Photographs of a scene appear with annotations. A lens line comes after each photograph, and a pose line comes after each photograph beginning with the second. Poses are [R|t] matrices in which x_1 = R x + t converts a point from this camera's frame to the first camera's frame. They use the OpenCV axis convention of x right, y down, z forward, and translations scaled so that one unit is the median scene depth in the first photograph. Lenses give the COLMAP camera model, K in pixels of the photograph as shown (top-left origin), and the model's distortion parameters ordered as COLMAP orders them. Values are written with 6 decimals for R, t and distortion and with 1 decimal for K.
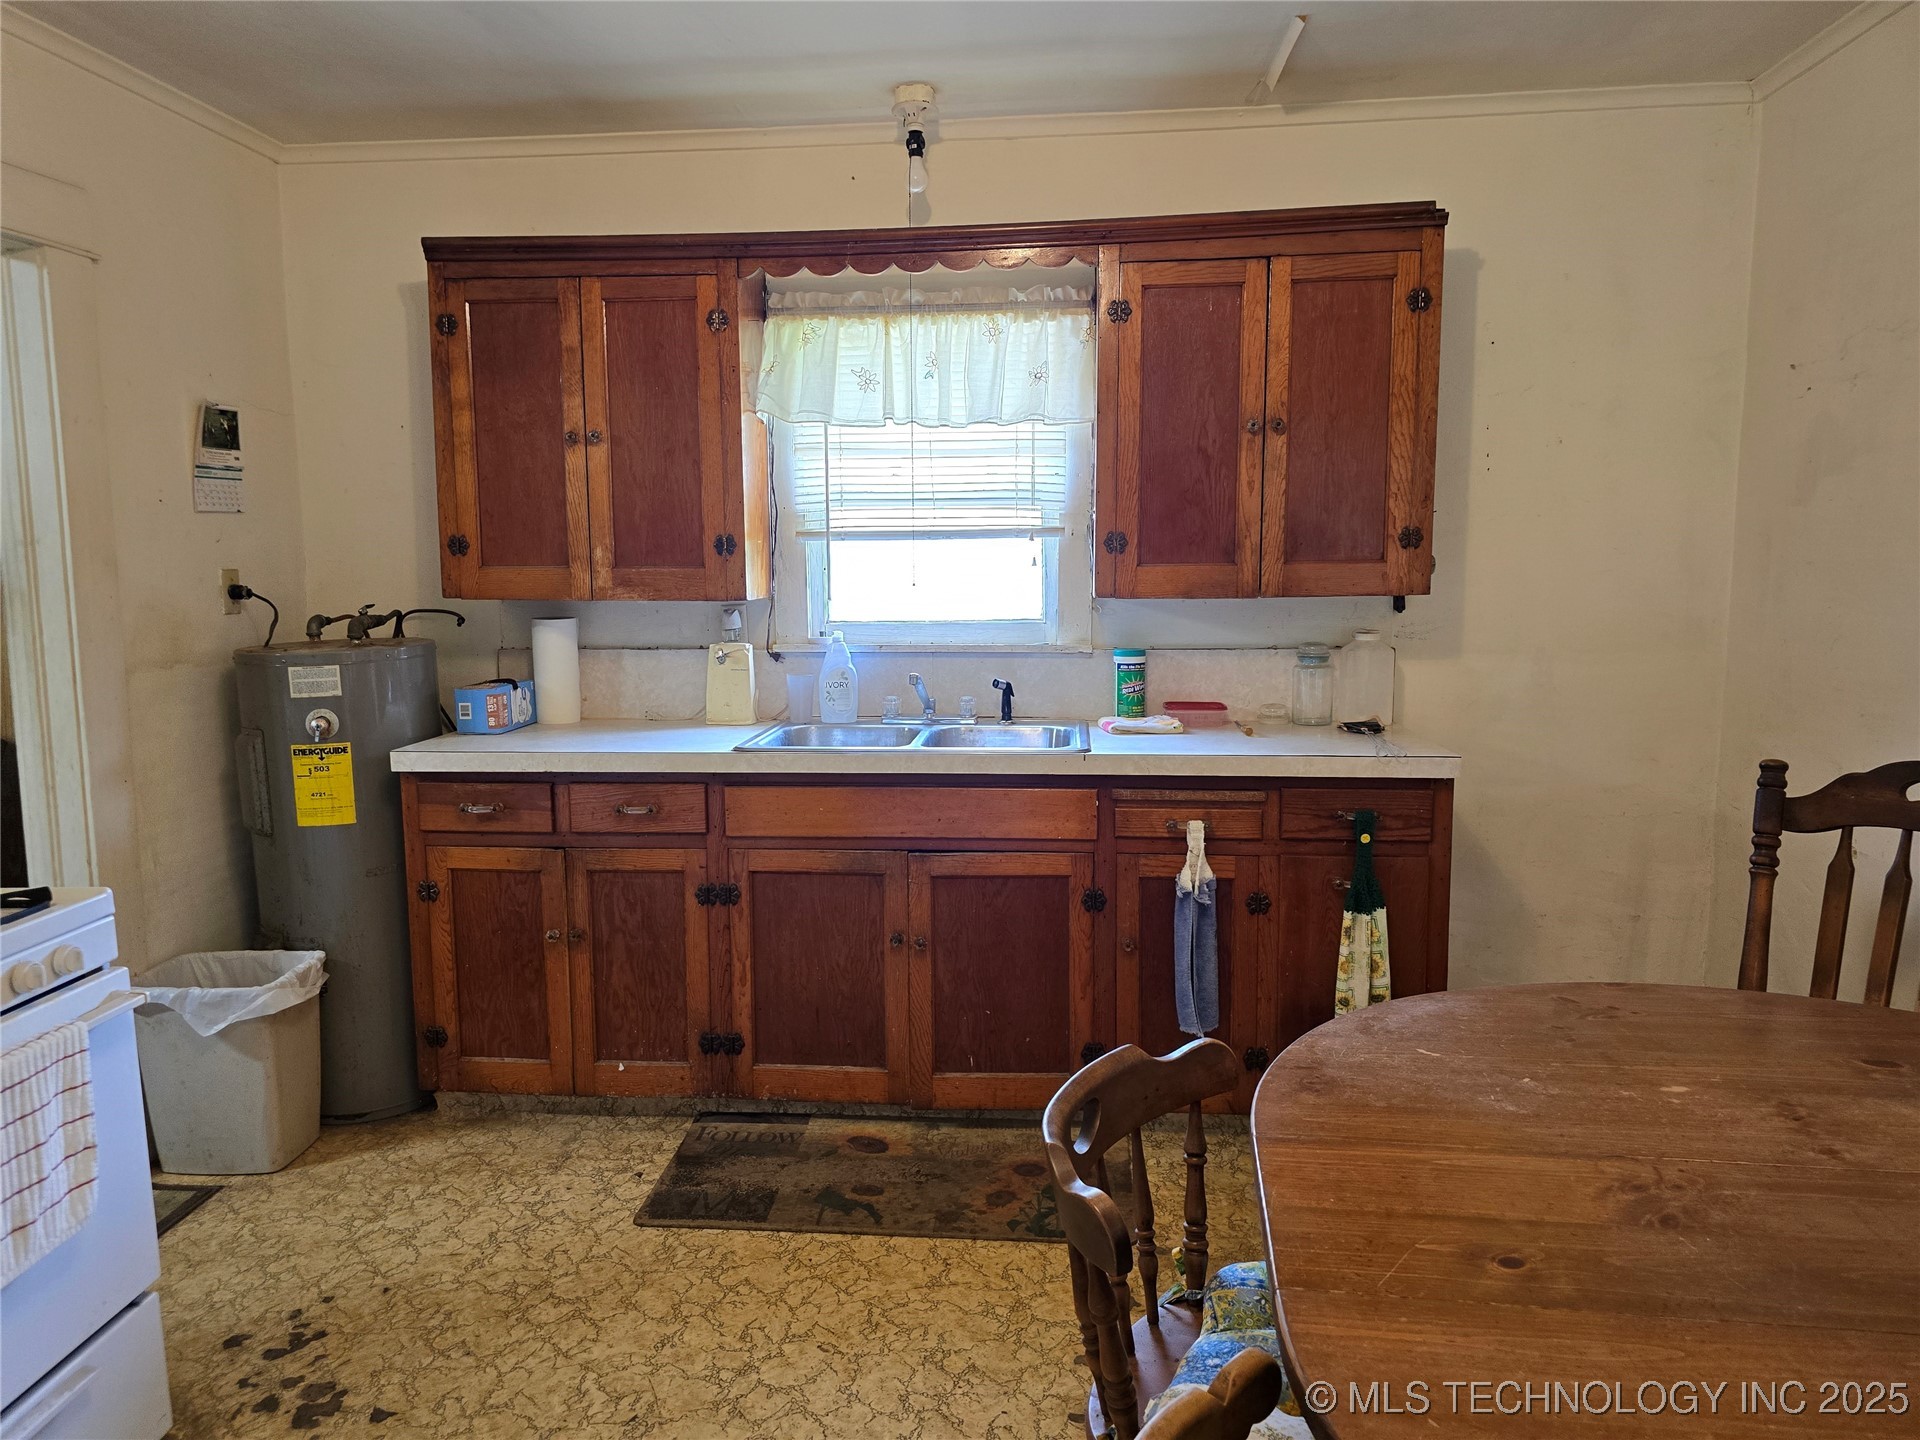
lens RADIAL K [[1289.8, 0, 960.0], [0, 1289.8, 720.0], [0, 0, 1]] dist [0.055833, 0.001310]
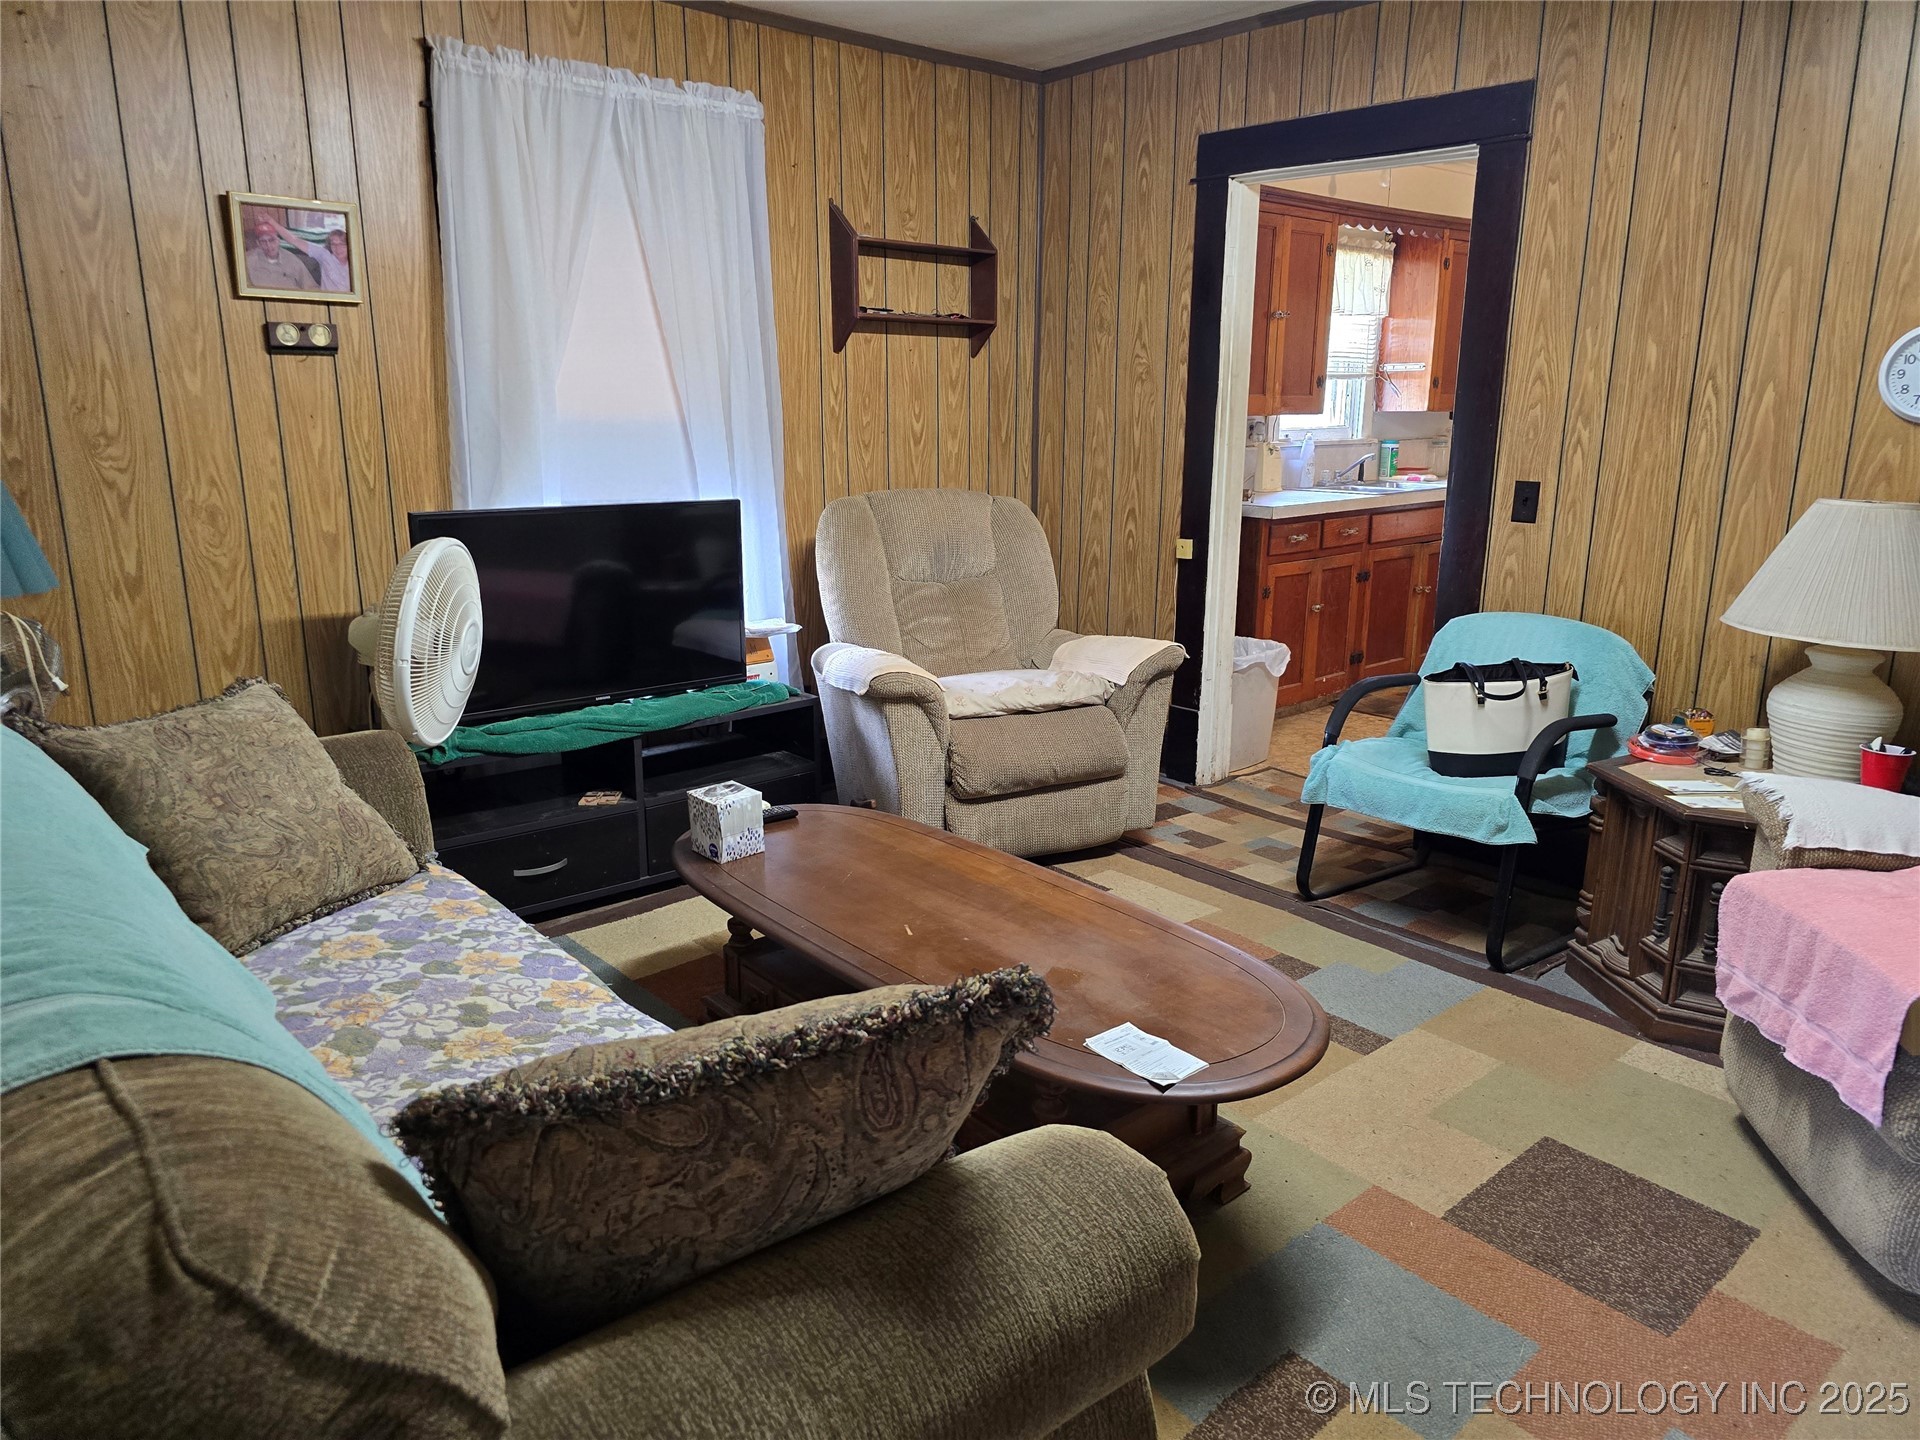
lens RADIAL K [[1302.3, 0, 960.0], [0, 1302.3, 720.0], [0, 0, 1]] dist [0.097175, -0.089325]
pose [[0.682554, -0.169005, 0.711025, -1.981489], [0.082780, 0.984512, 0.154545, -0.001111], [-0.726132, -0.046627, 0.685973, 0.119888]]
